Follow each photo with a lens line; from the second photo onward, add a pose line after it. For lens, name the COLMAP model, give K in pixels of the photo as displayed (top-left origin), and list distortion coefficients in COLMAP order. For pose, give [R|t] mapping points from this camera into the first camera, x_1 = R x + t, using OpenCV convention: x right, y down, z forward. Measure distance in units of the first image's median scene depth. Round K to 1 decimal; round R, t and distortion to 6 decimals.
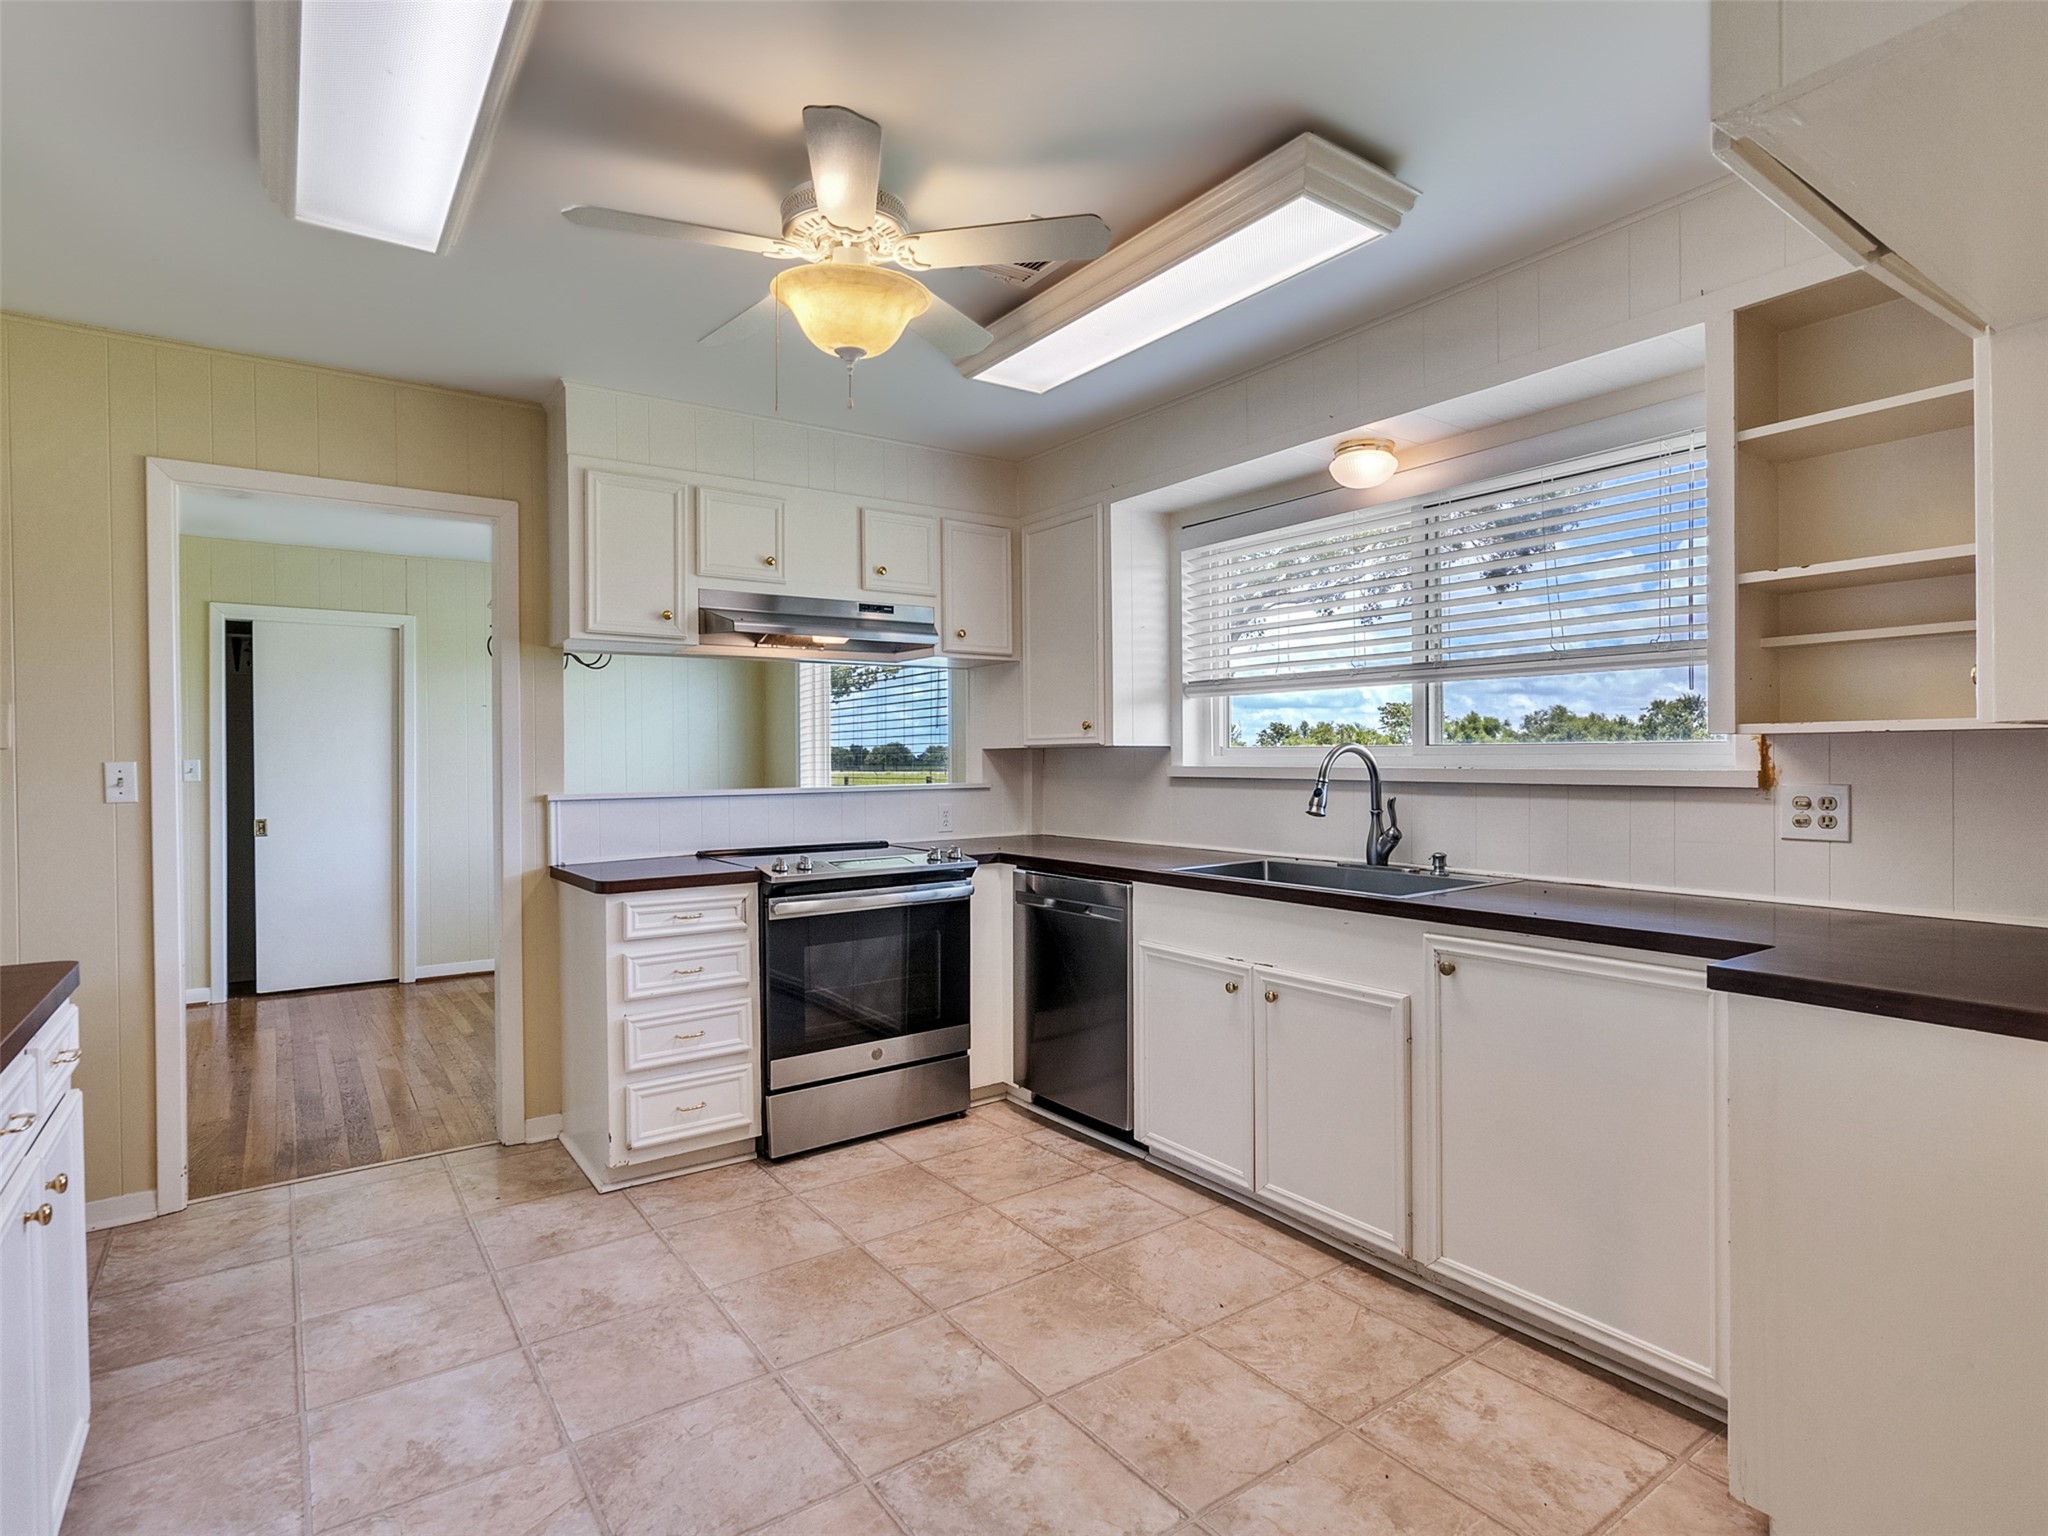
lens RADIAL K [[1047.3, 0, 1003.7], [0, 1047.3, 768.4], [0, 0, 1]] dist [-0.008204, 0.004386]
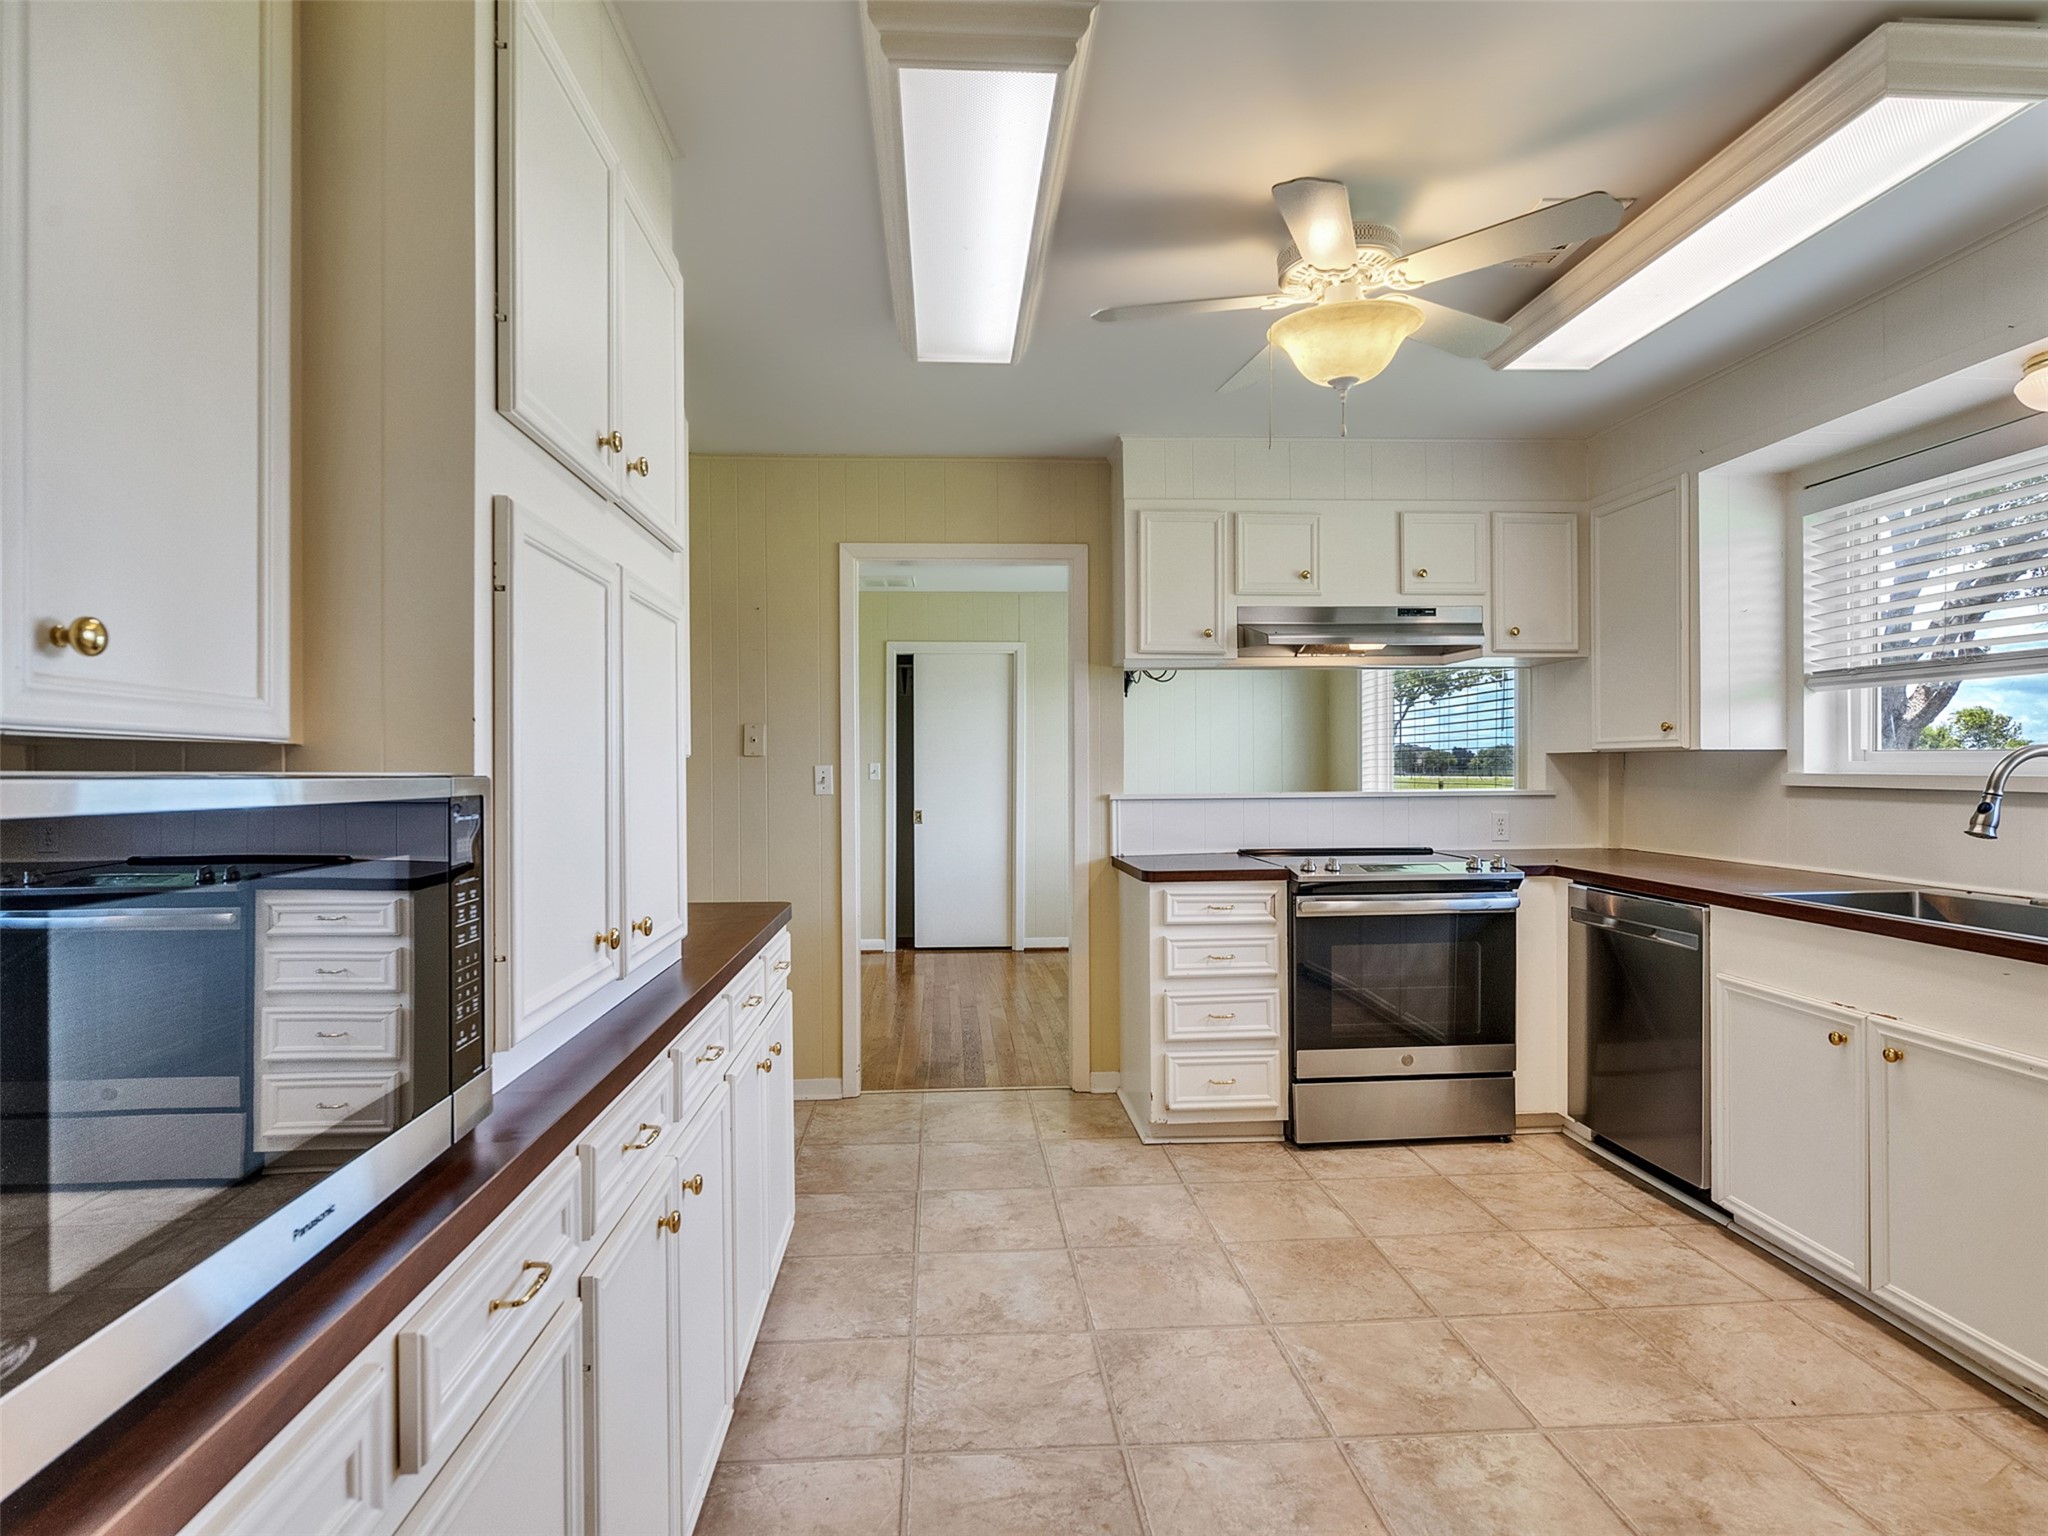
lens RADIAL K [[1047.3, 0, 1002.3], [0, 1047.3, 768.1], [0, 0, 1]] dist [-0.008204, 0.004386]
pose [[0.851349, 0.003901, -0.524586, 0.083526], [-0.005929, 0.999980, -0.002185, -0.000944], [0.524567, 0.004970, 0.851355, -0.058856]]
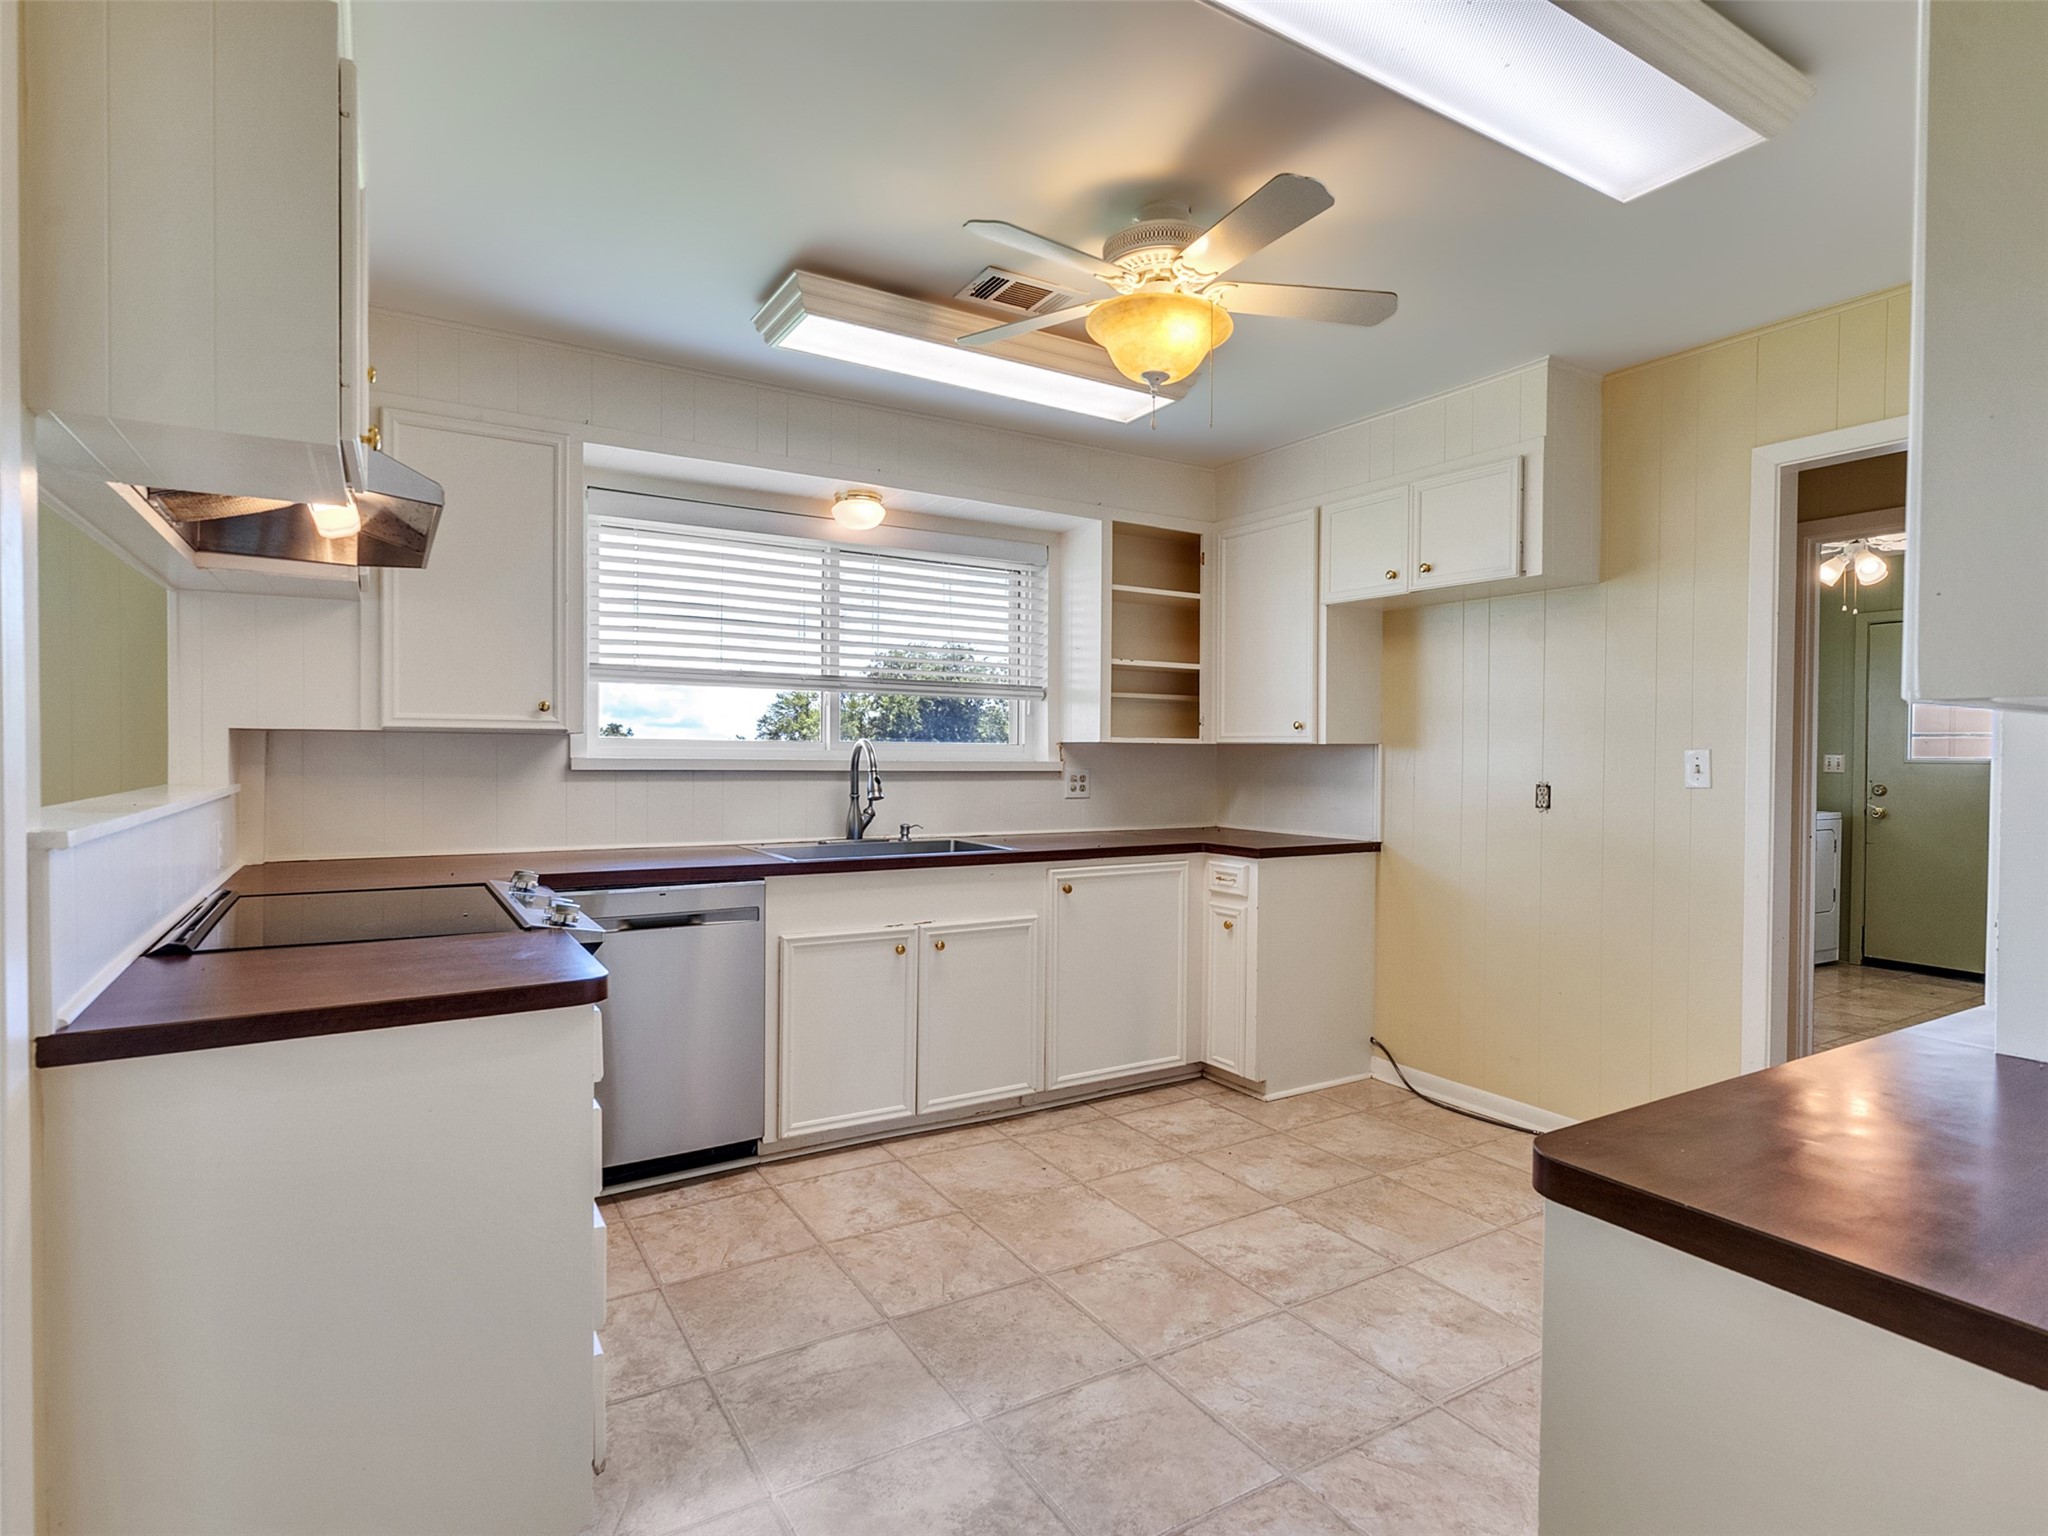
lens RADIAL K [[1047.3, 0, 997.2], [0, 1047.3, 772.0], [0, 0, 1]] dist [-0.008204, 0.004386]
pose [[0.076116, -0.009775, 0.997051, -0.896518], [0.000833, 0.999952, 0.009740, 0.001662], [-0.997099, 0.000089, 0.076121, 0.778018]]
